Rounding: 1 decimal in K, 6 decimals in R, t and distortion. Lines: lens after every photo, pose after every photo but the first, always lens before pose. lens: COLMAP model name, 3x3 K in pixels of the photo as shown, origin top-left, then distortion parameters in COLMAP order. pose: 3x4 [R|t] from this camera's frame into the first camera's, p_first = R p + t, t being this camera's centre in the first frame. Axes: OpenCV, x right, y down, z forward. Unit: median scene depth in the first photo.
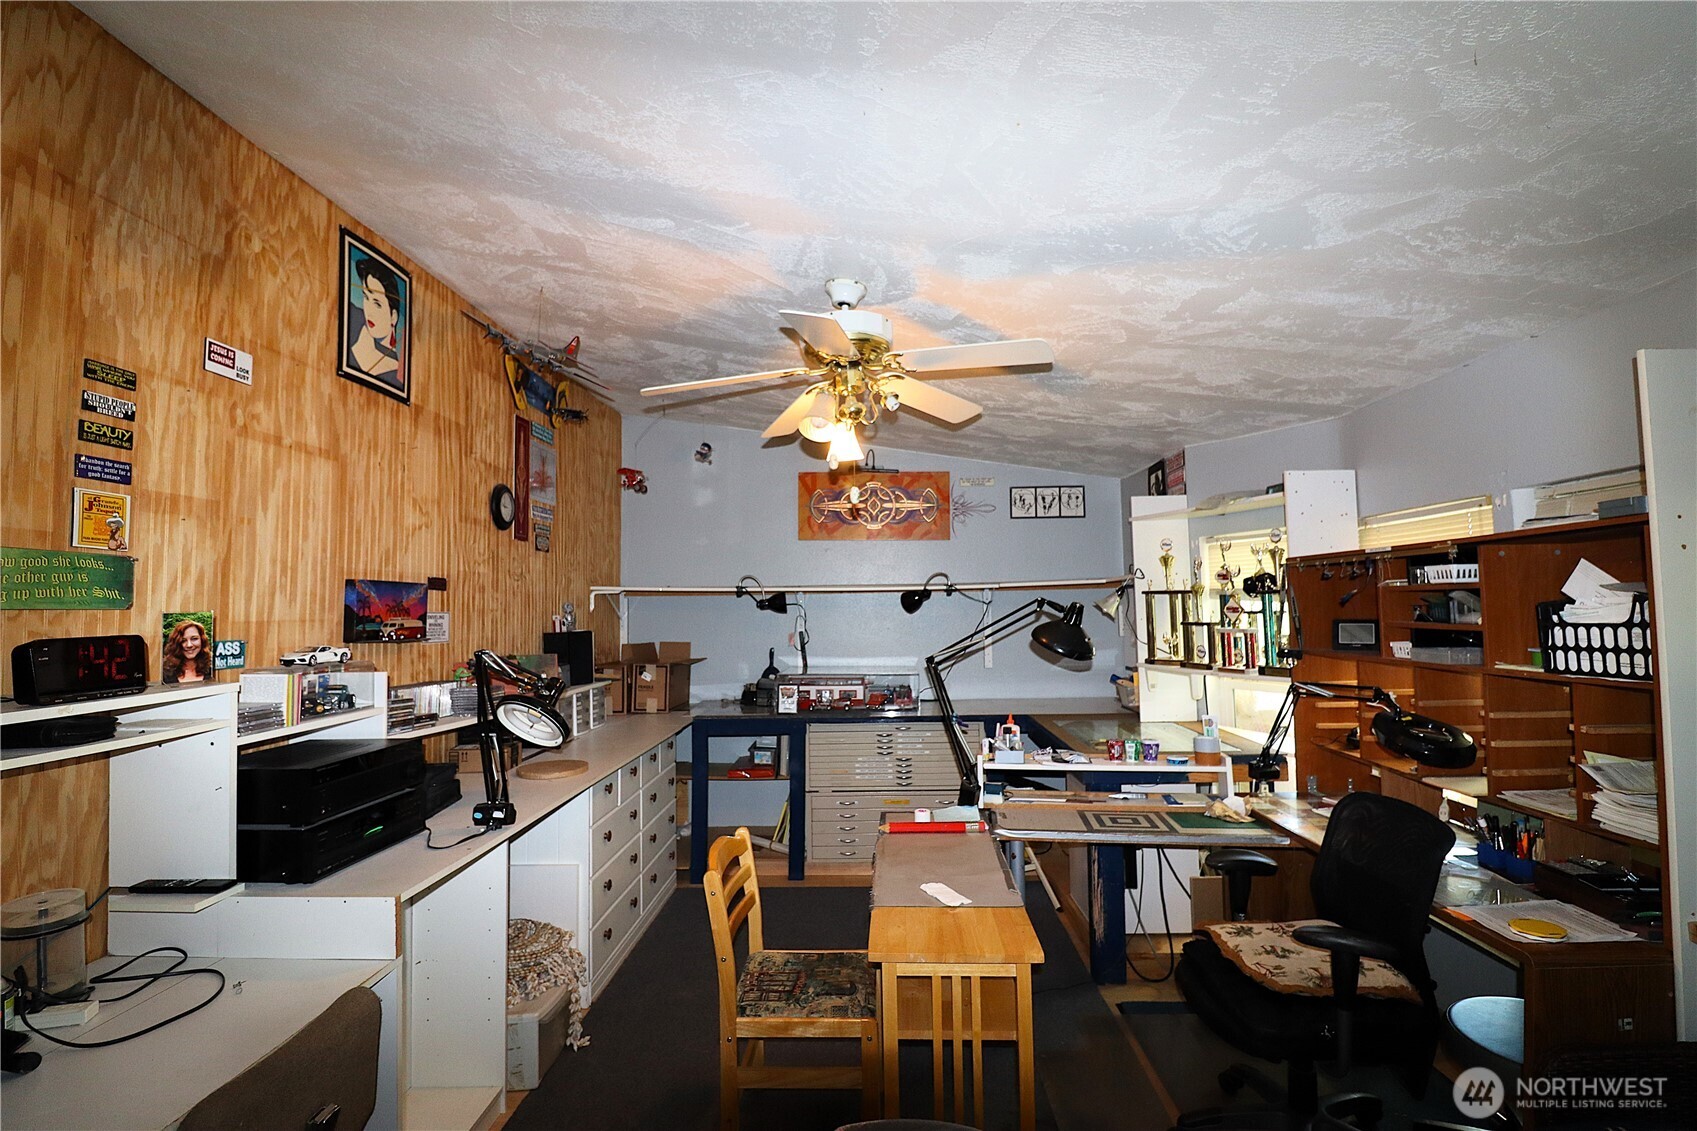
lens RADIAL K [[781.0, 0, 848.5], [0, 781.0, 565.5], [0, 0, 1]] dist [0.001504, -0.015424]
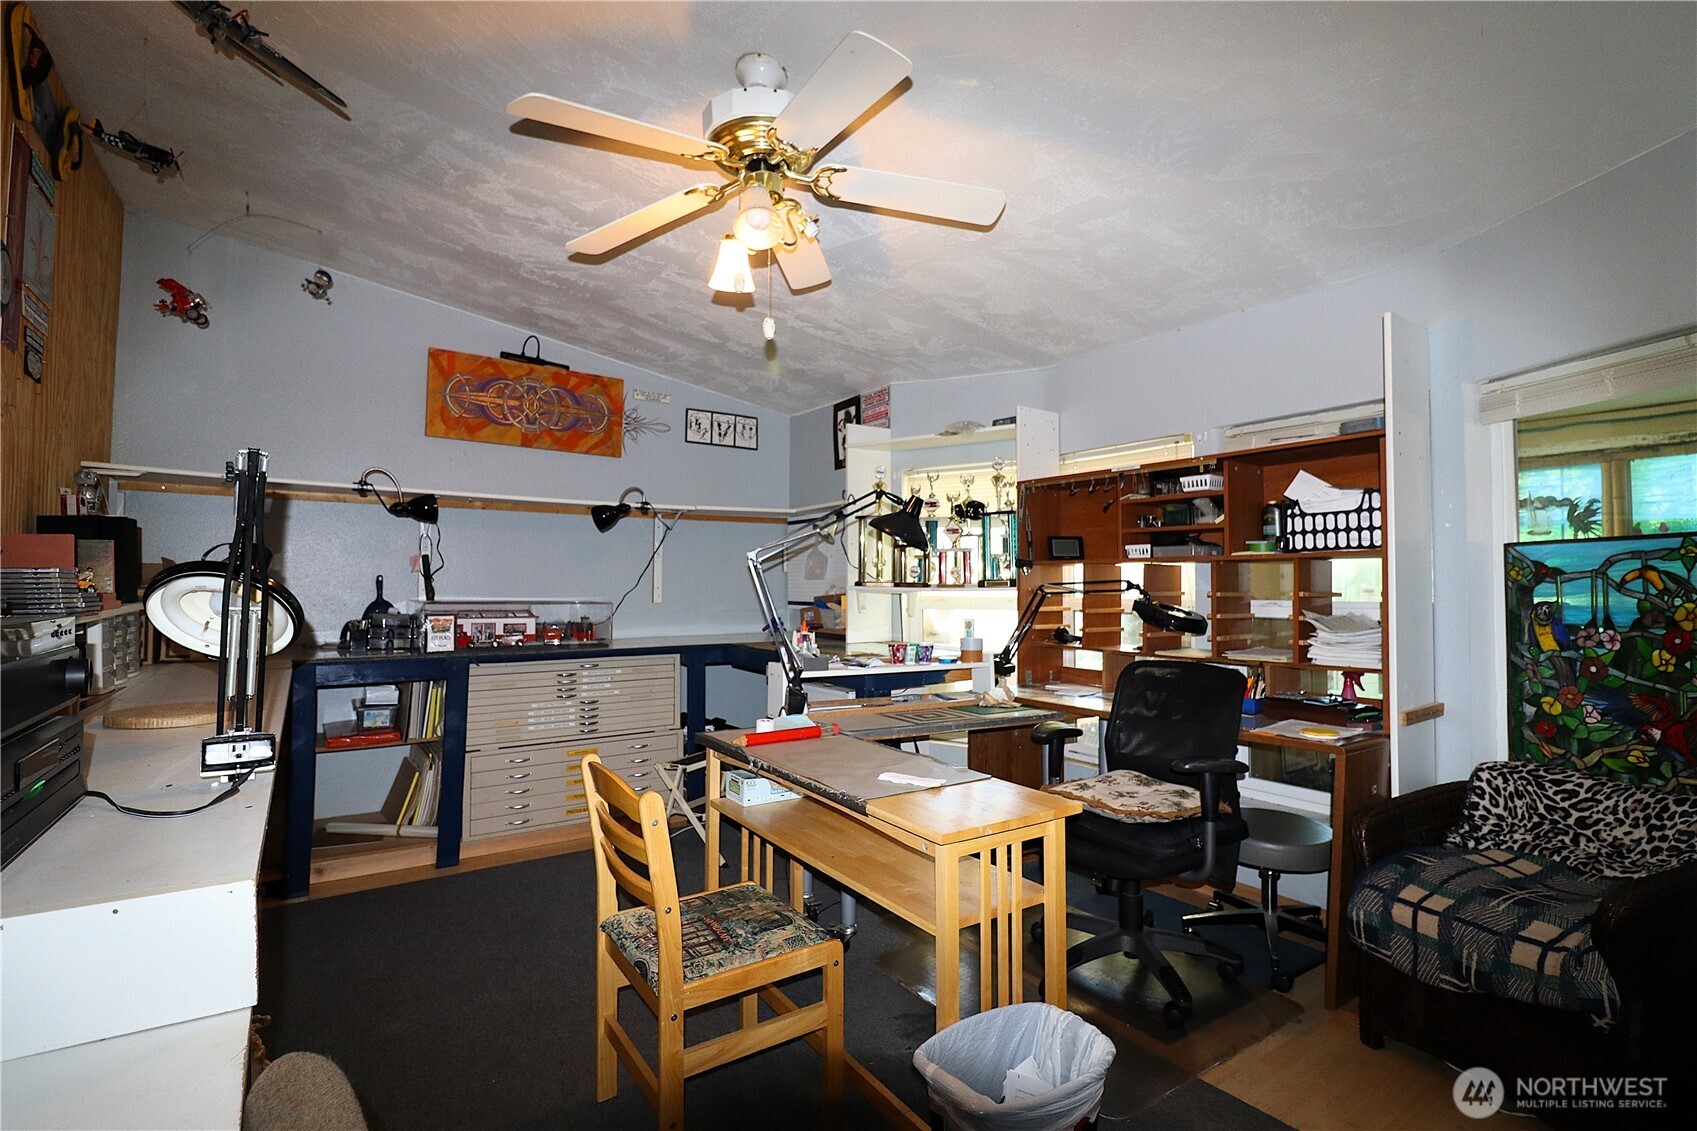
lens RADIAL K [[789.1, 0, 848.5], [0, 789.1, 565.5], [0, 0, 1]] dist [-0.001704, -0.012067]
pose [[0.802027, 0.033293, 0.596359, -0.277450], [-0.048284, 0.998791, 0.009176, 0.099220], [-0.595333, -0.036154, 0.802665, 0.189302]]
